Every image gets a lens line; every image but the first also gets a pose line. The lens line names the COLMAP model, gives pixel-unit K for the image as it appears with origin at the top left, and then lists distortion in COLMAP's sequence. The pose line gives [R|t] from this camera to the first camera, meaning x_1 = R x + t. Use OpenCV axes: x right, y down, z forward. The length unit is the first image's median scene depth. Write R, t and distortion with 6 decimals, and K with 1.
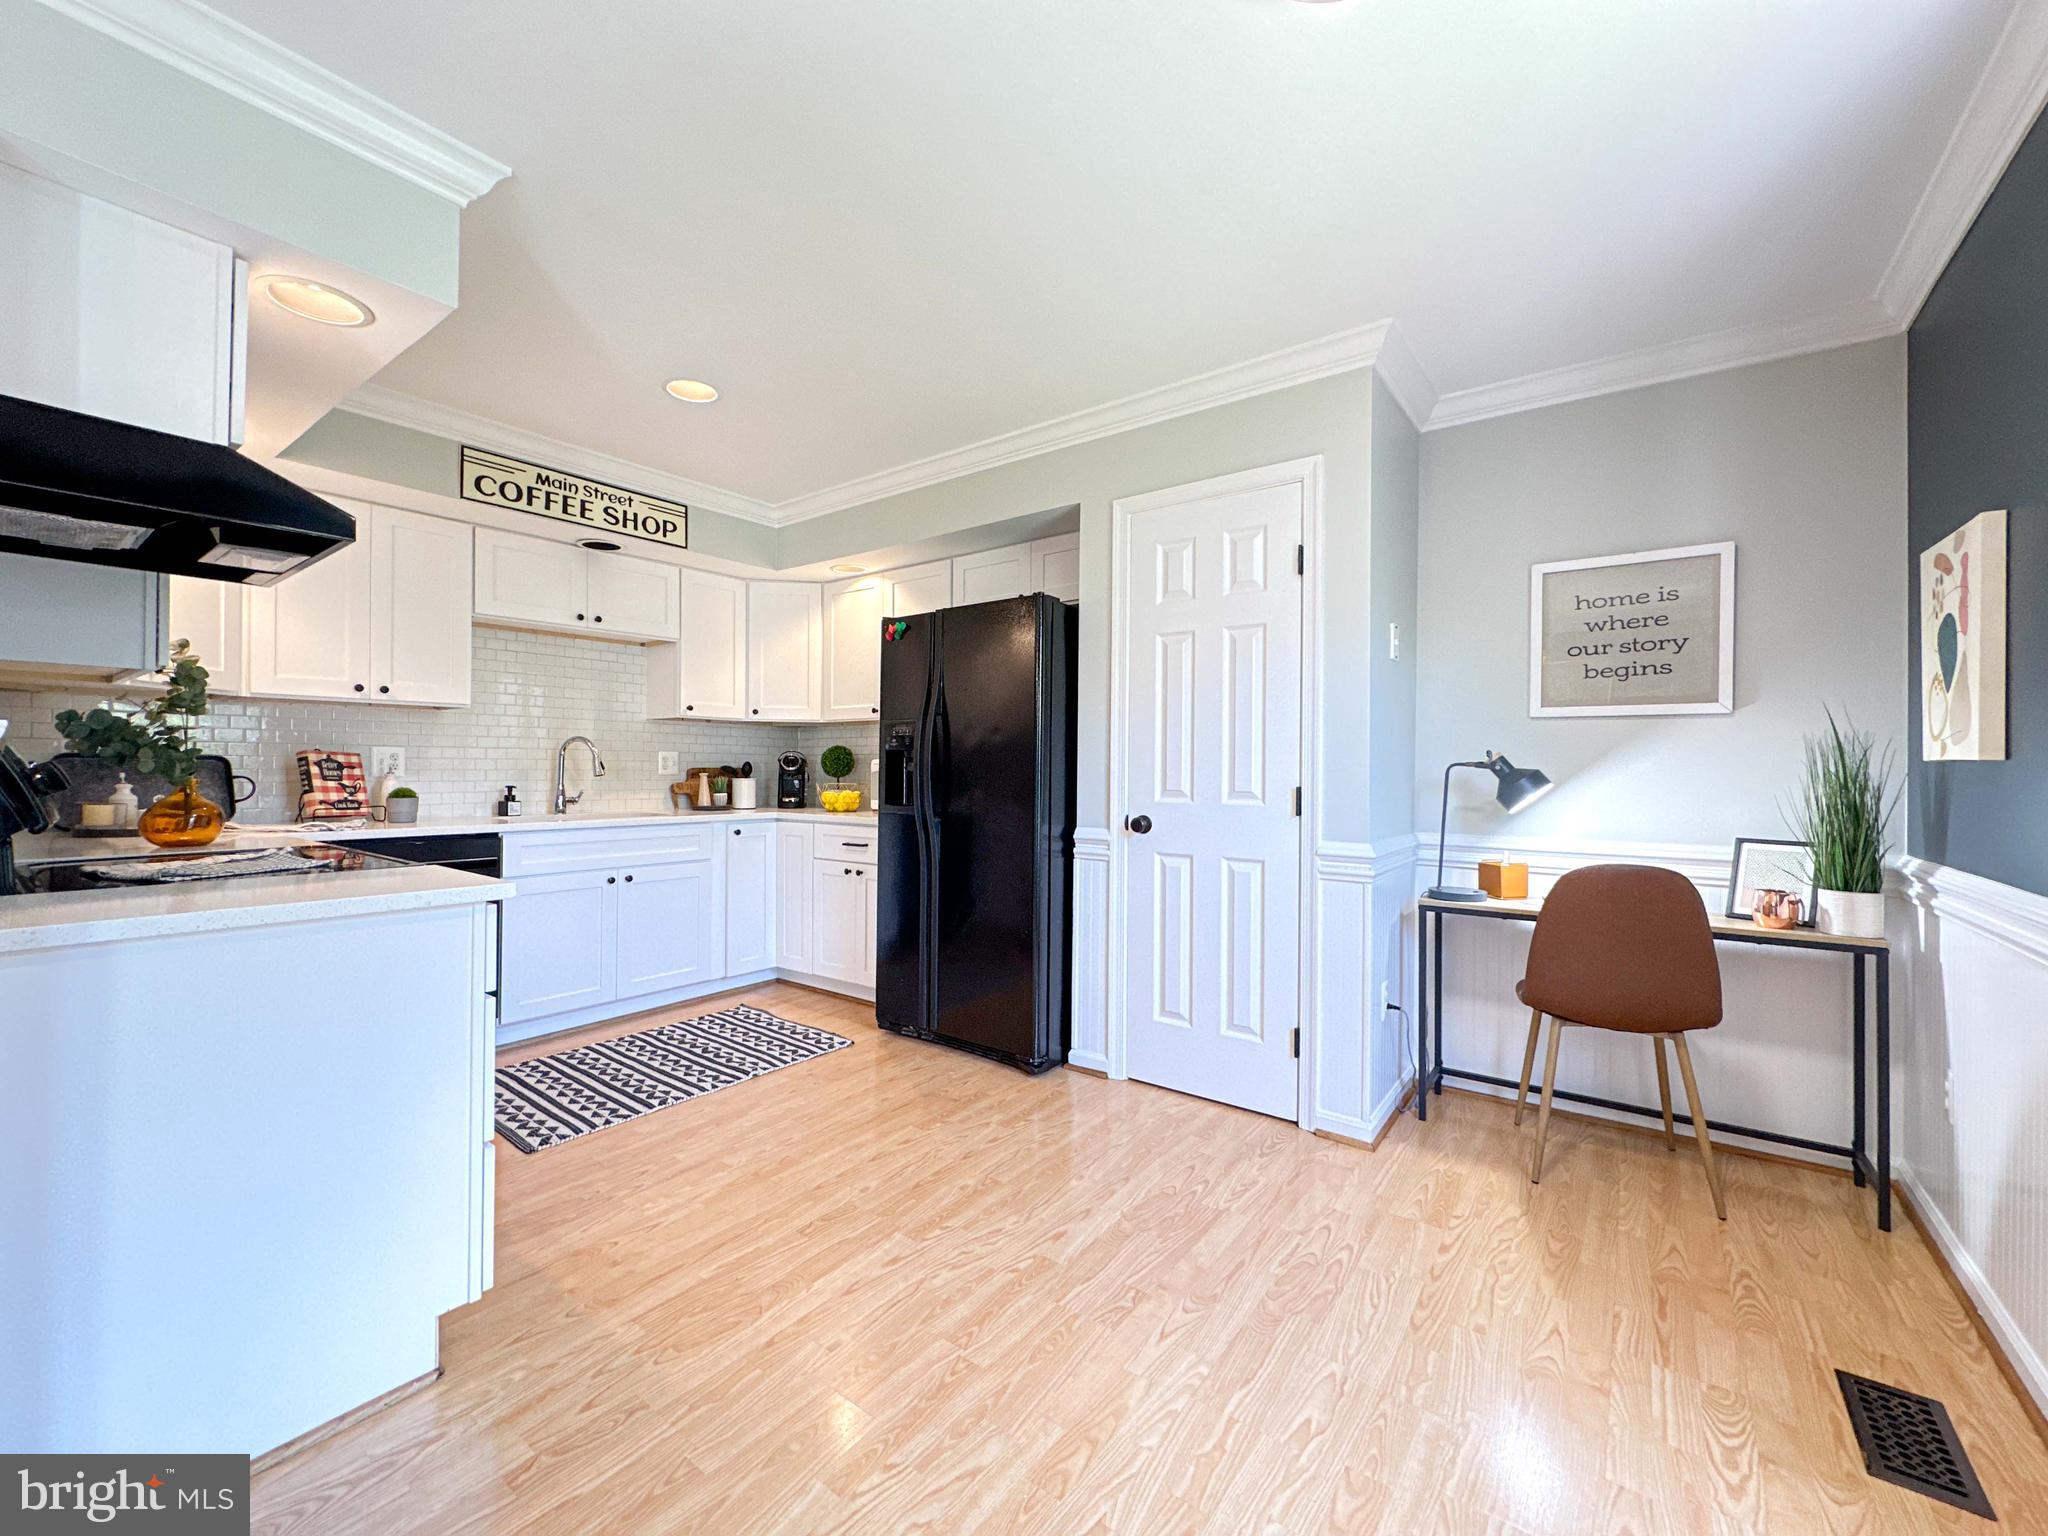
lens RADIAL K [[810.3, 0, 1009.1], [0, 810.3, 768.3], [0, 0, 1]] dist [-0.002229, 0.000211]
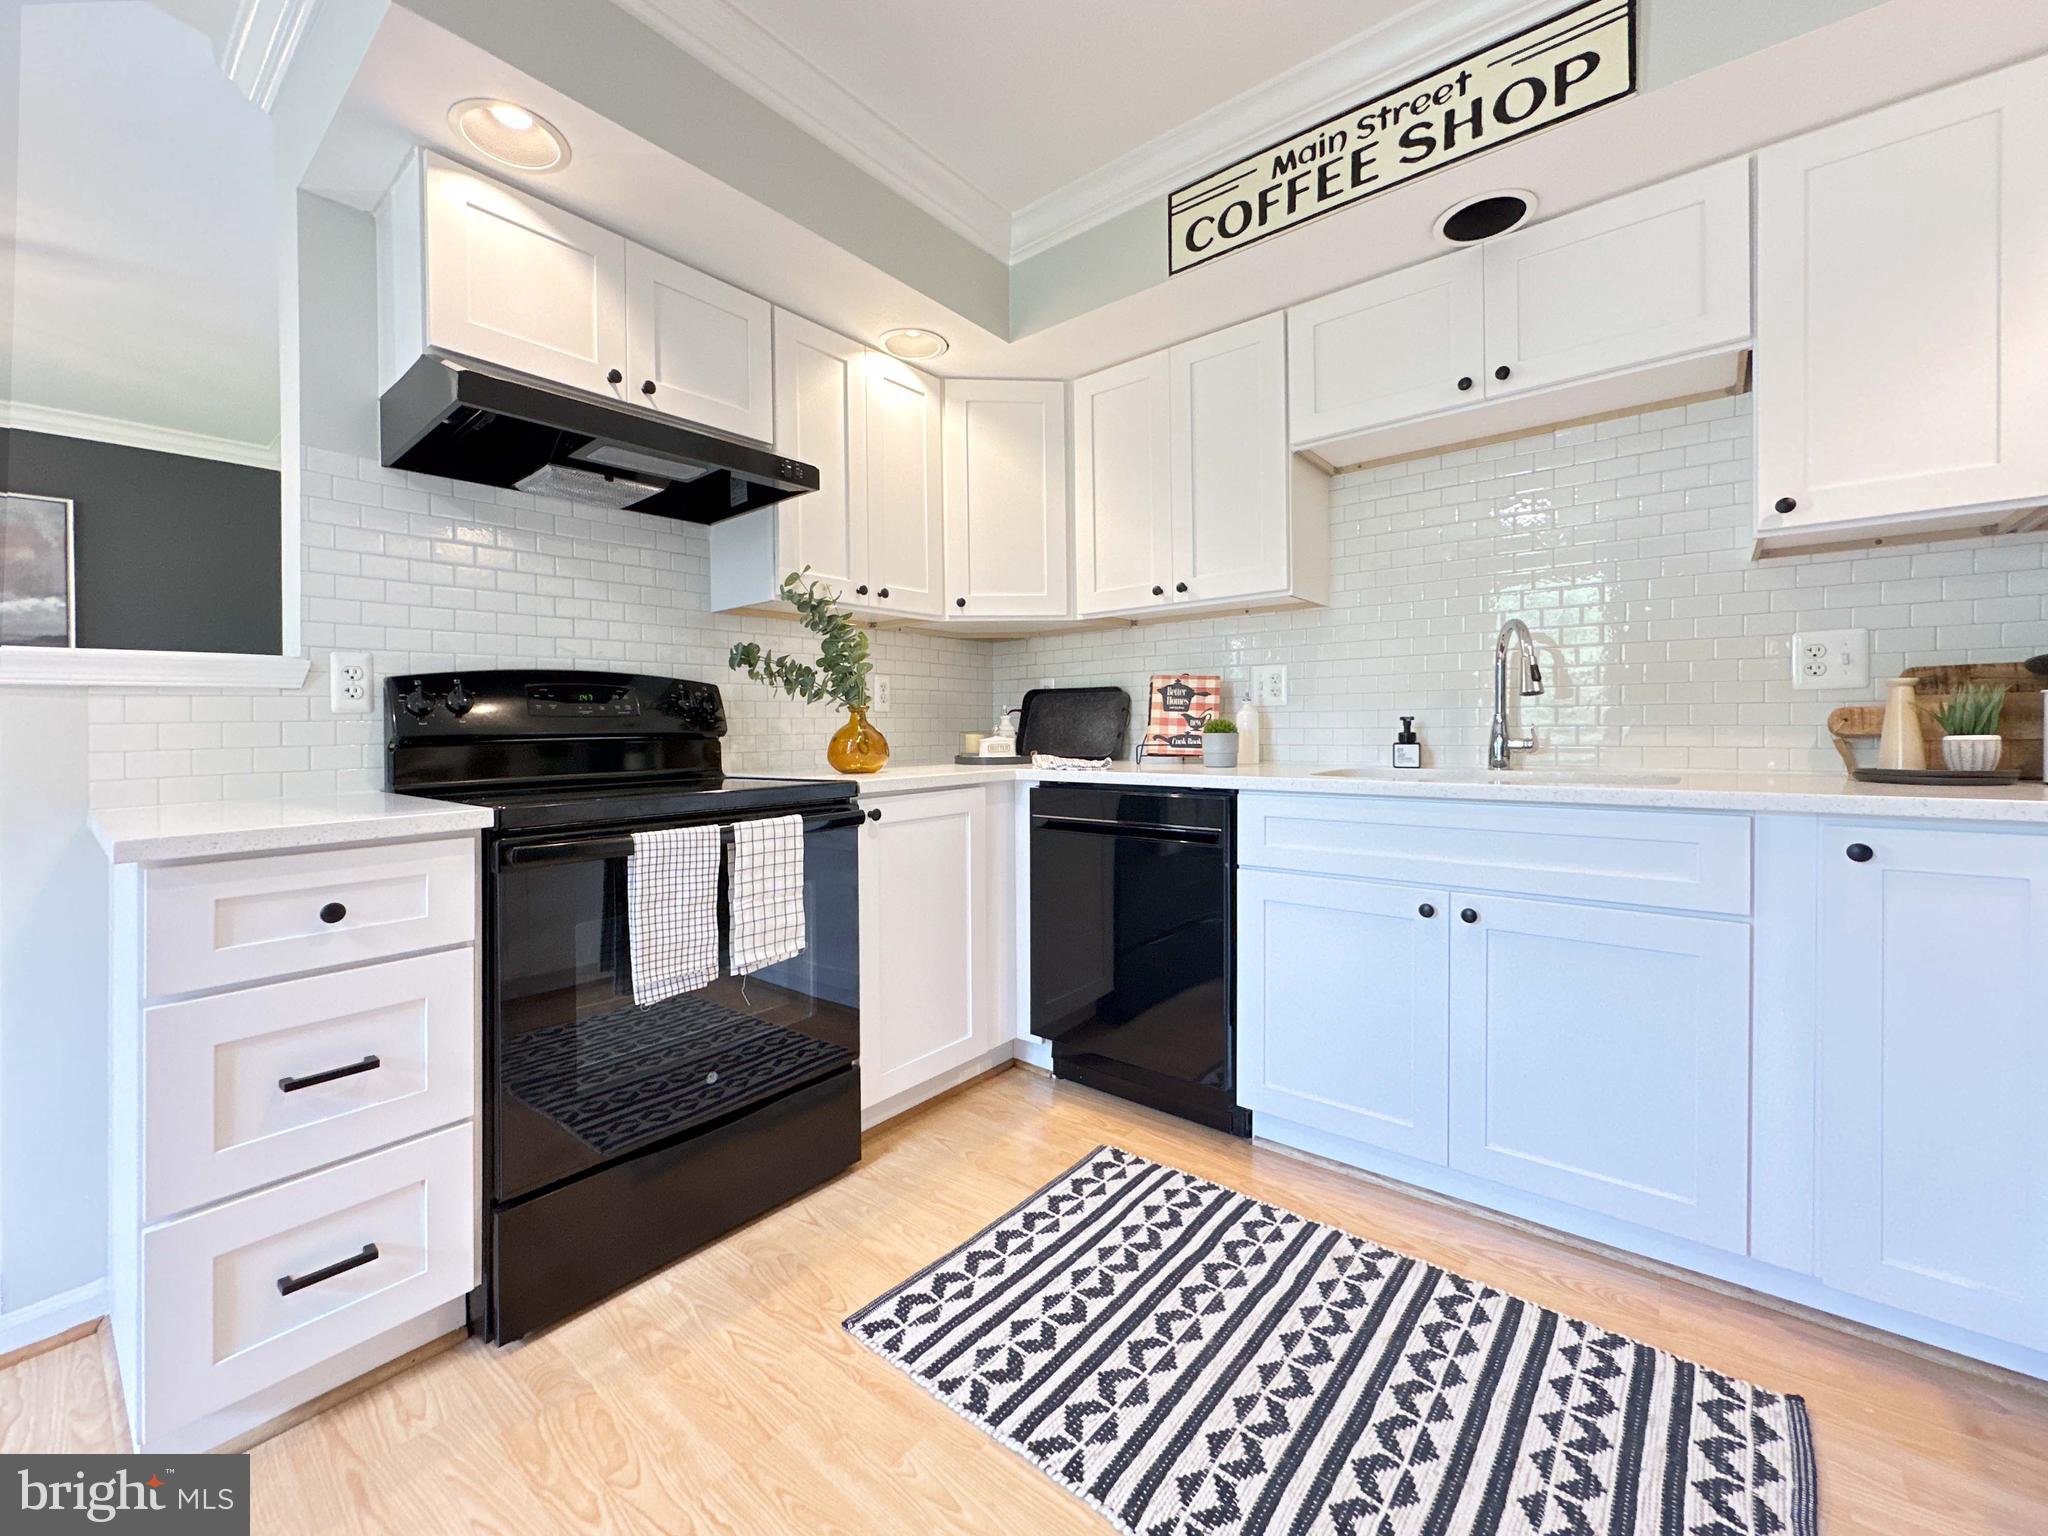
lens RADIAL K [[845.6, 0, 1058.3], [0, 845.6, 728.6], [0, 0, 1]] dist [0.000906, 0.000407]
pose [[-0.033414, 0.000593, -0.999441, 0.013030], [0.011900, 0.999929, 0.000196, 0.031840], [0.999371, -0.011887, -0.033418, 0.888475]]
